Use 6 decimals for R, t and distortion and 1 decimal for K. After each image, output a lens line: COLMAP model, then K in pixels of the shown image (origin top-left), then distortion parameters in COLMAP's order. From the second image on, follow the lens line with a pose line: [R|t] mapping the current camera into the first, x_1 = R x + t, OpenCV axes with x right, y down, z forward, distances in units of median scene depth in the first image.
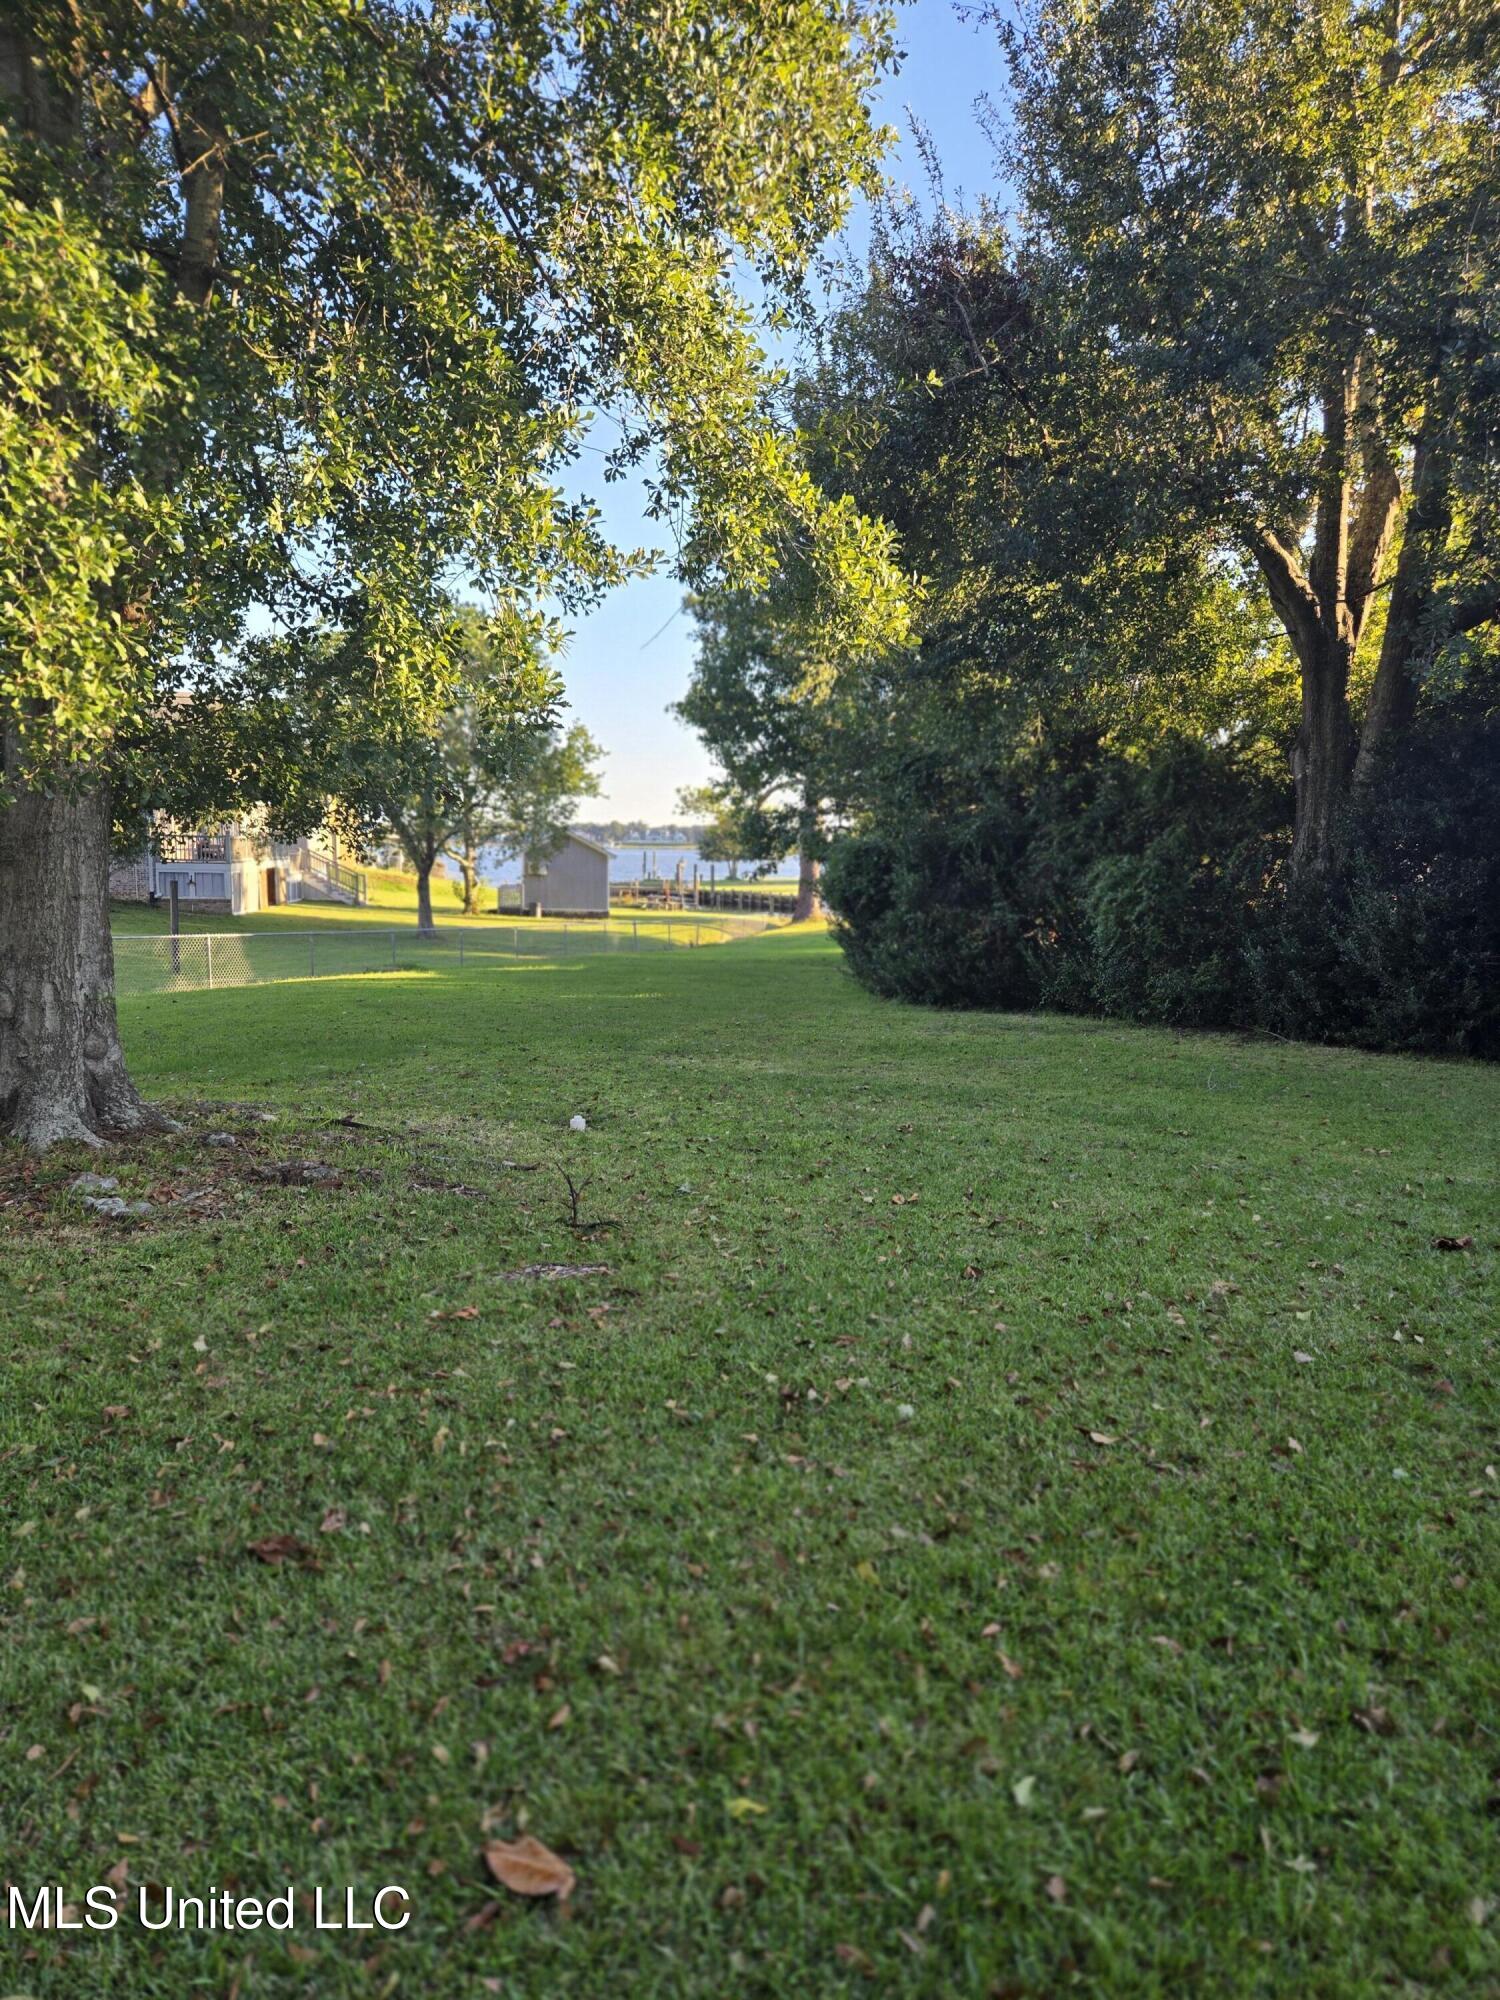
lens RADIAL K [[1334.3, 0, 750.4], [0, 1334.3, 1001.0], [0, 0, 1]] dist [0.053533, -0.030645]
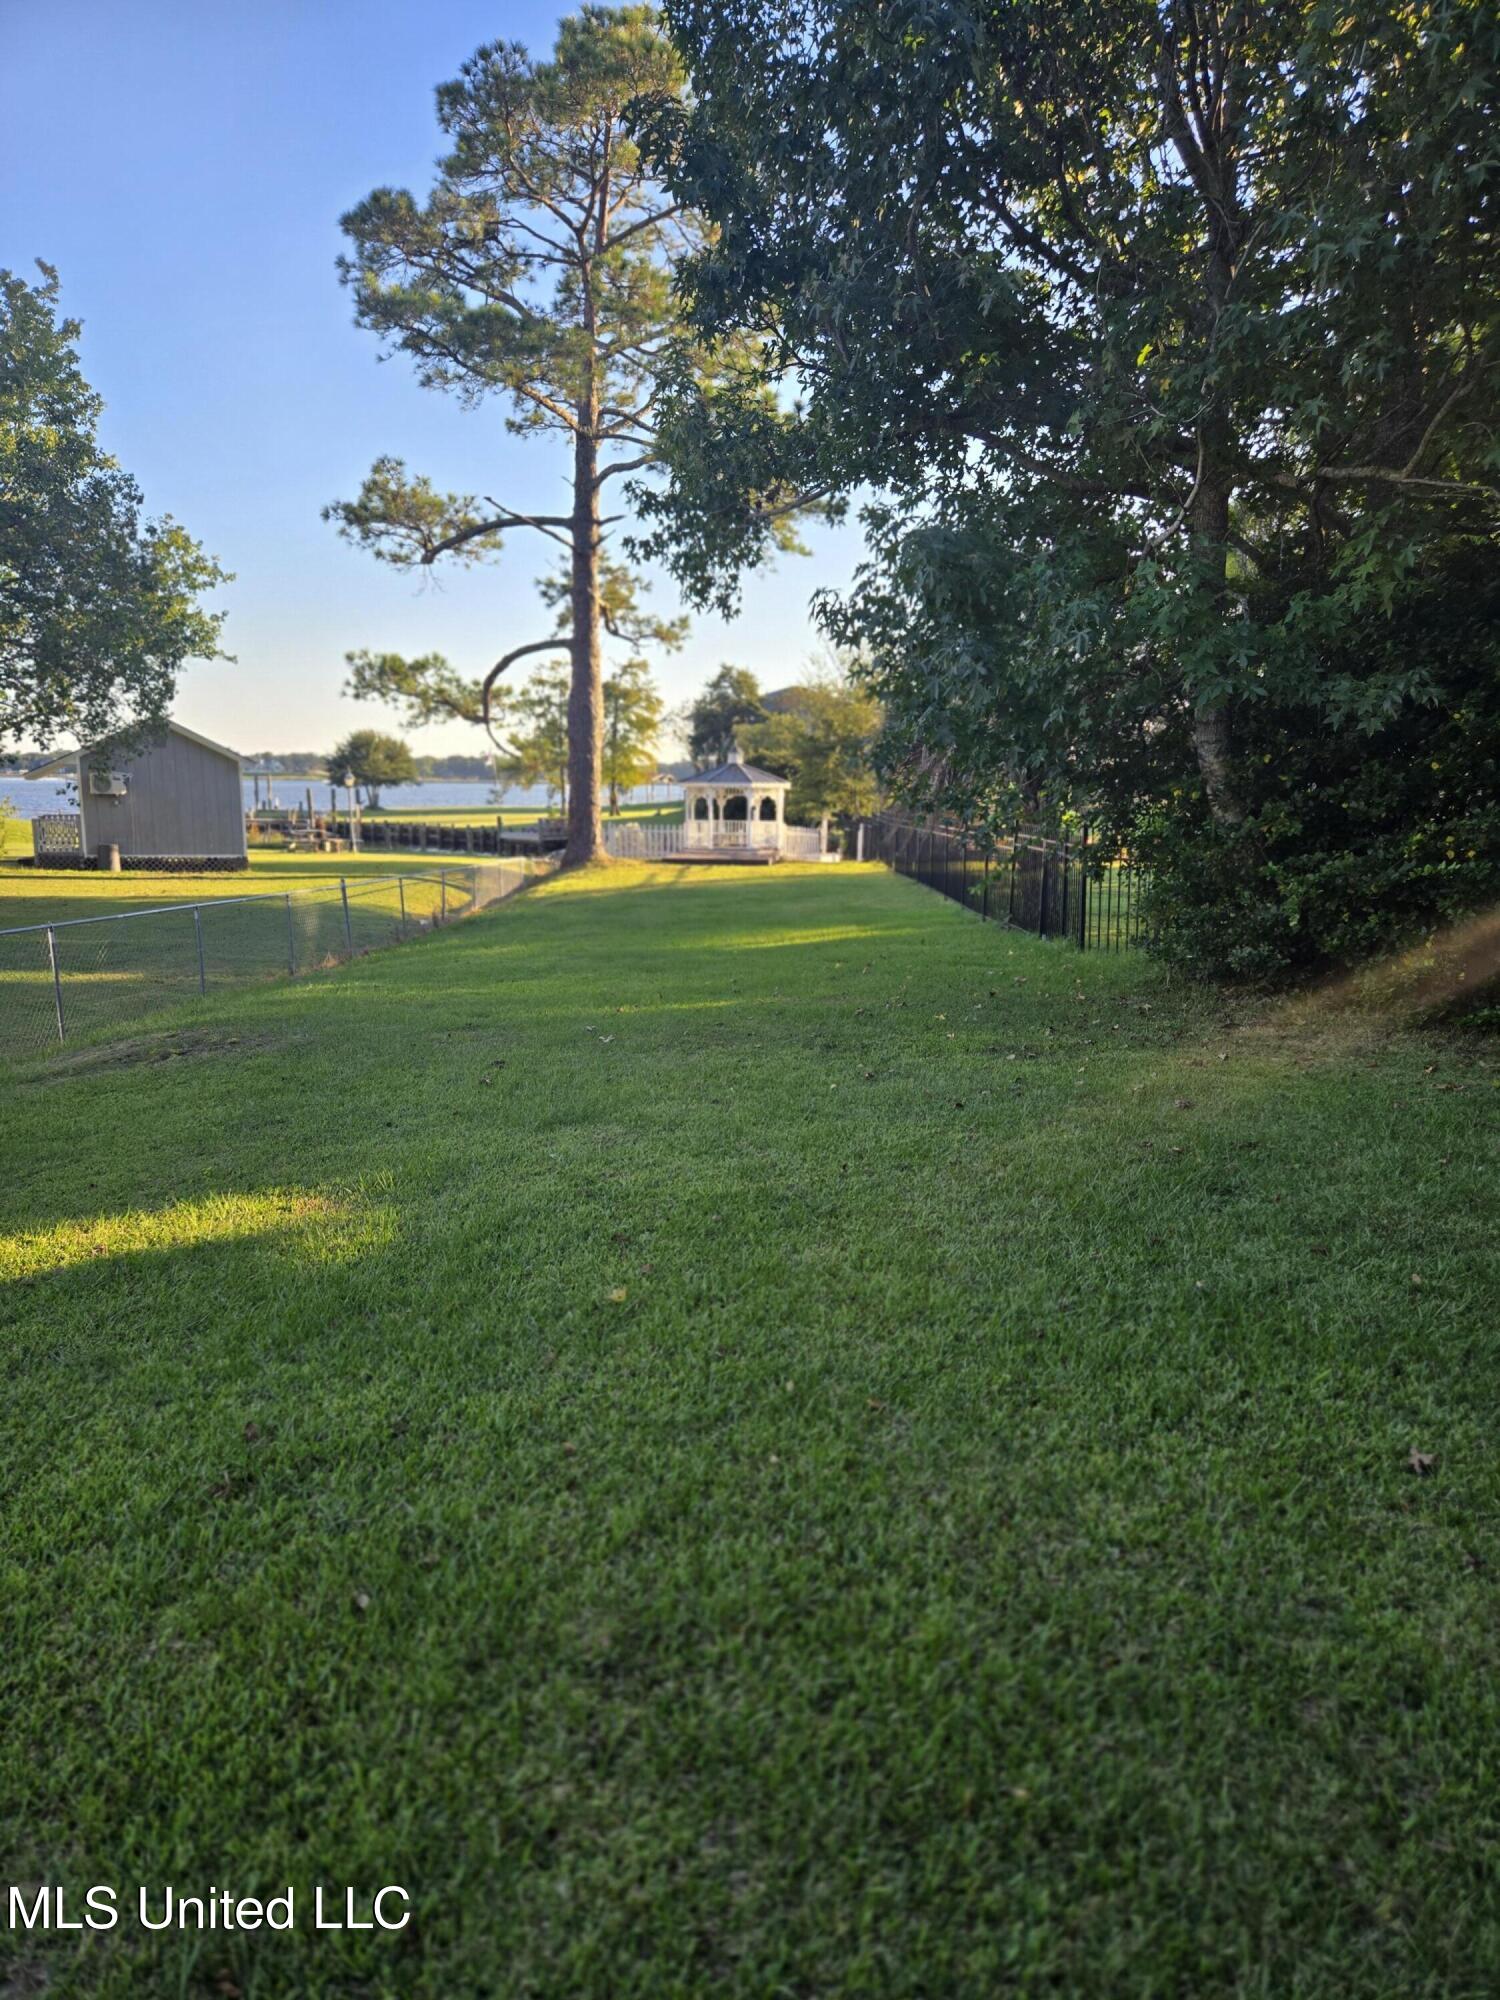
lens RADIAL K [[1334.3, 0, 749.2], [0, 1334.3, 996.8], [0, 0, 1]] dist [0.053533, -0.030645]
pose [[0.960362, -0.053585, 0.273557, -0.057645], [0.040276, 0.997726, 0.054041, -0.028335], [-0.275831, -0.040881, 0.960336, 0.360960]]
